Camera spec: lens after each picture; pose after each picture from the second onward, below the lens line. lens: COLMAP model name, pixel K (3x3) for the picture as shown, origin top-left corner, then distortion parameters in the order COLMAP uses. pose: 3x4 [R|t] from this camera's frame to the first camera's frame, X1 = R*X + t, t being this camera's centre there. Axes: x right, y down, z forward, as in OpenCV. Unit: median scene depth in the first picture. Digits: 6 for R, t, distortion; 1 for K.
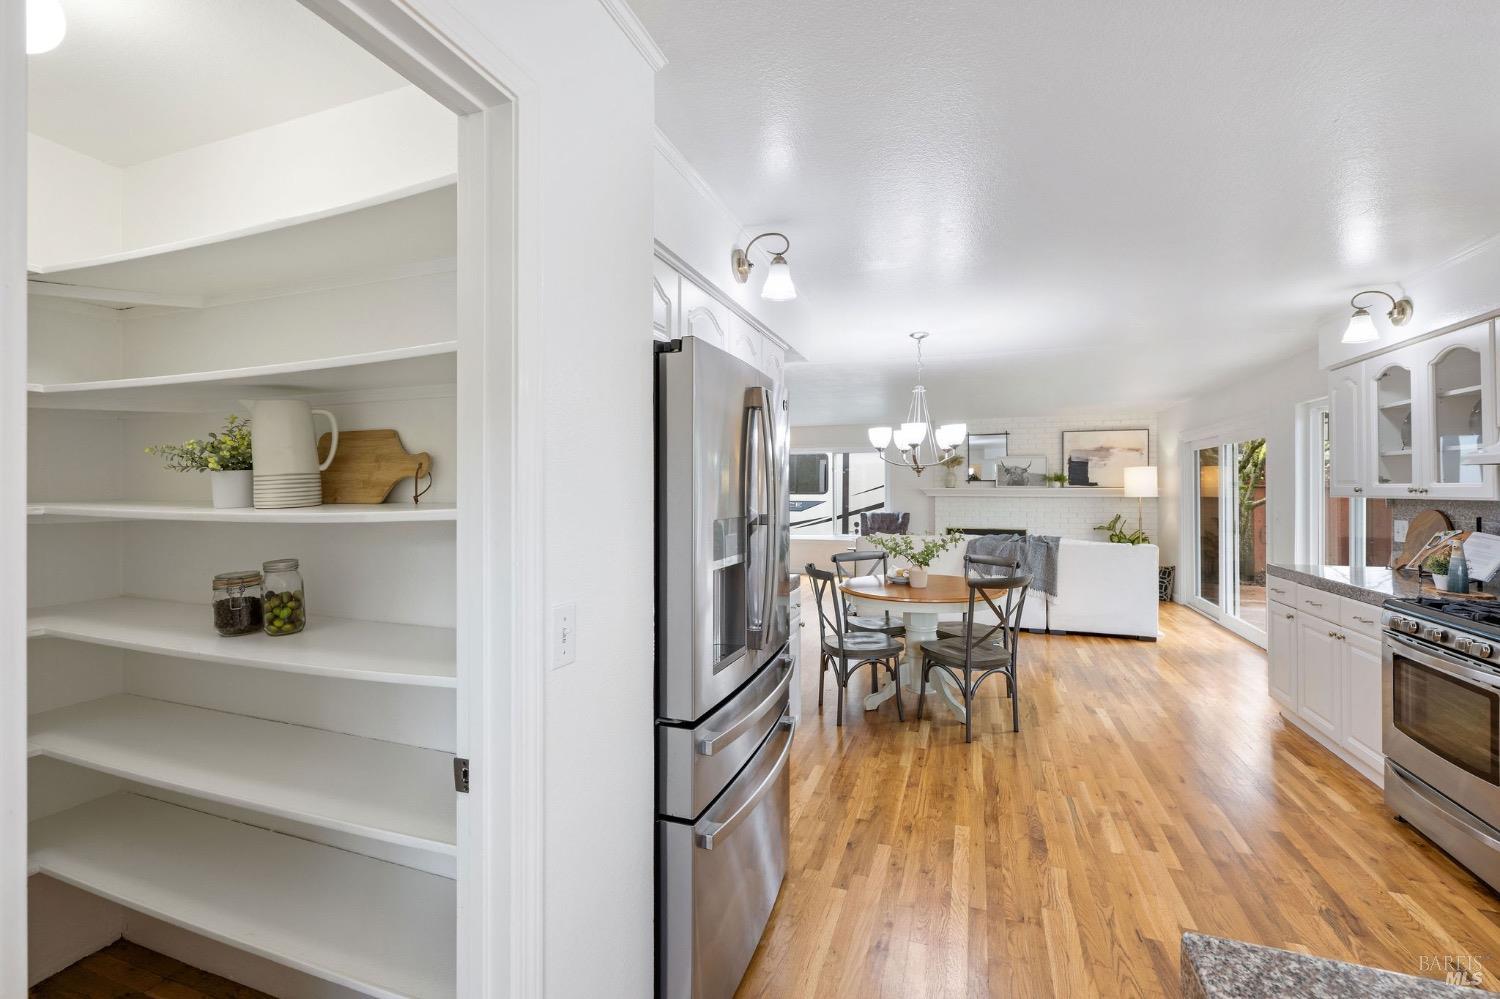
lens RADIAL K [[632.4, 0, 740.3], [0, 632.4, 486.0], [0, 0, 1]] dist [0.000465, 0.000053]
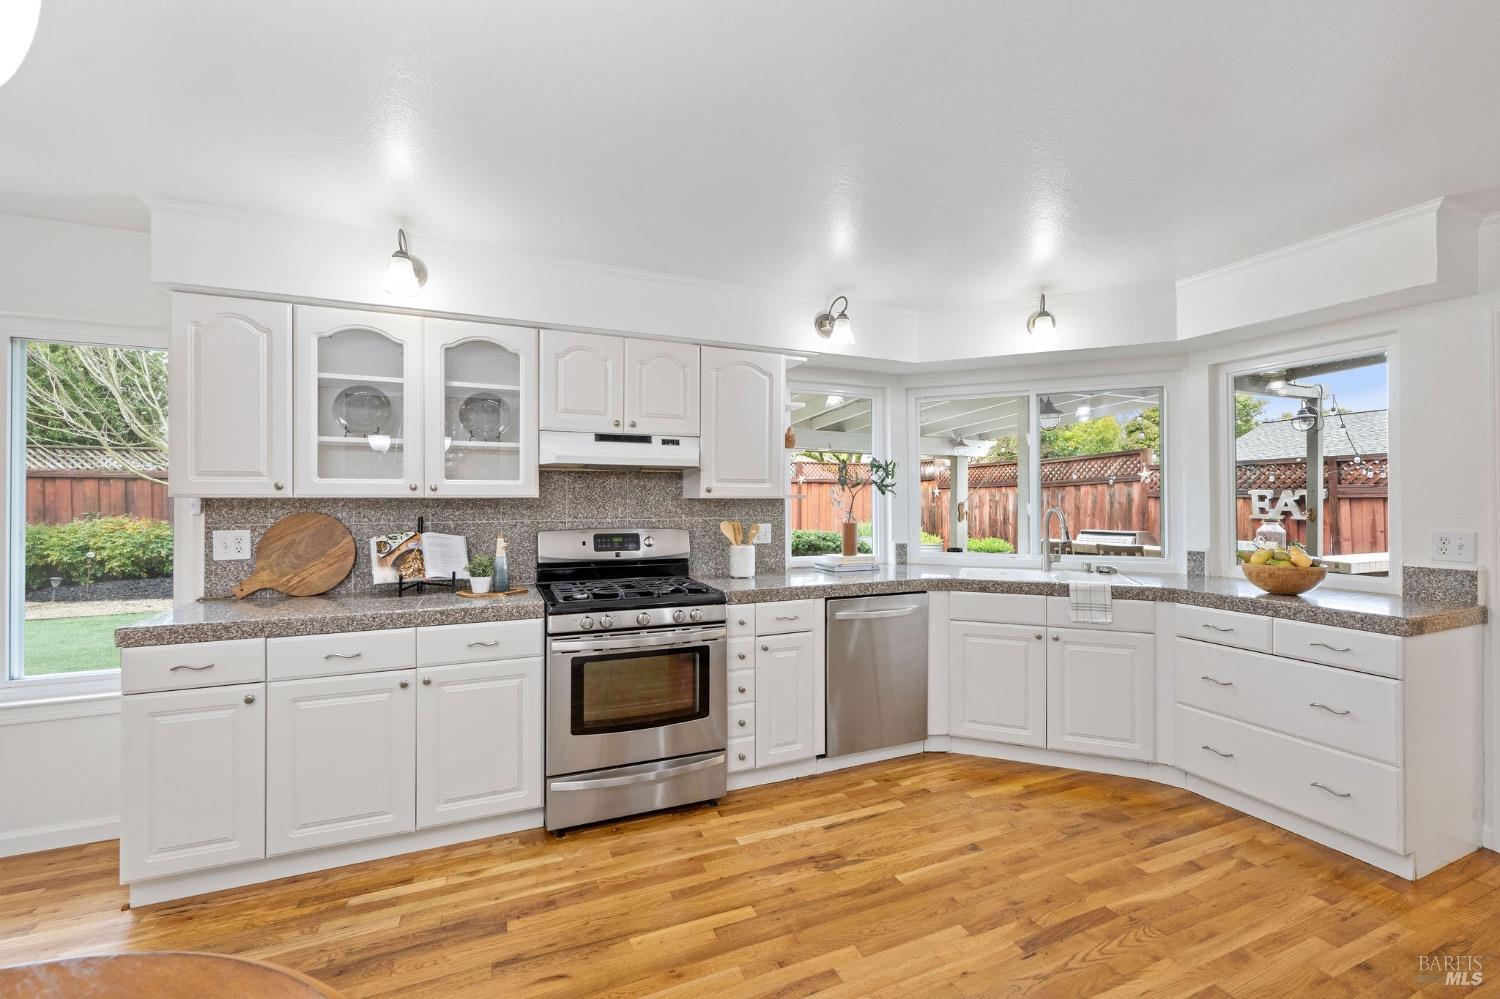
lens RADIAL K [[613.2, 0, 737.1], [0, 613.2, 500.3], [0, 0, 1]] dist [-0.000968, -0.000130]
pose [[-0.680856, 0.003924, 0.732406, 0.146799], [-0.000901, 0.999980, -0.006195, 0.025520], [-0.732416, -0.004878, -0.680840, 1.094957]]
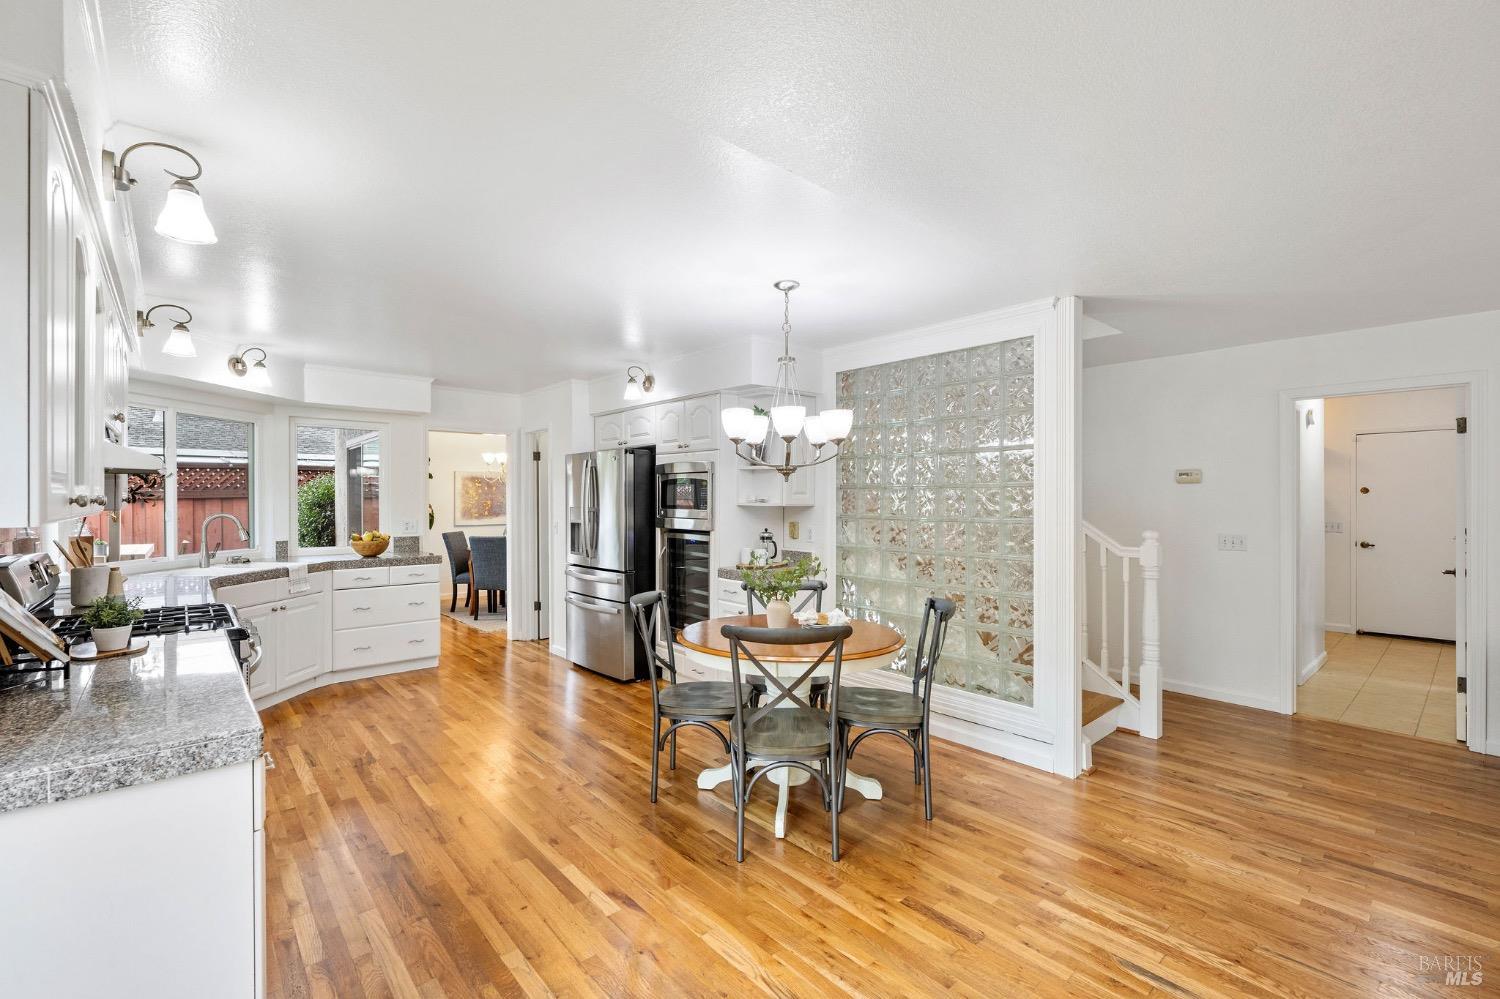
lens RADIAL K [[647.4, 0, 750.0], [0, 647.4, 499.5], [0, 0, 1]] dist [-0.001659, -0.000069]
pose [[-0.474162, 0.004544, -0.880426, 1.141334], [0.004137, 0.999987, 0.002933, 0.003732], [0.880428, -0.002252, -0.474174, 1.565436]]
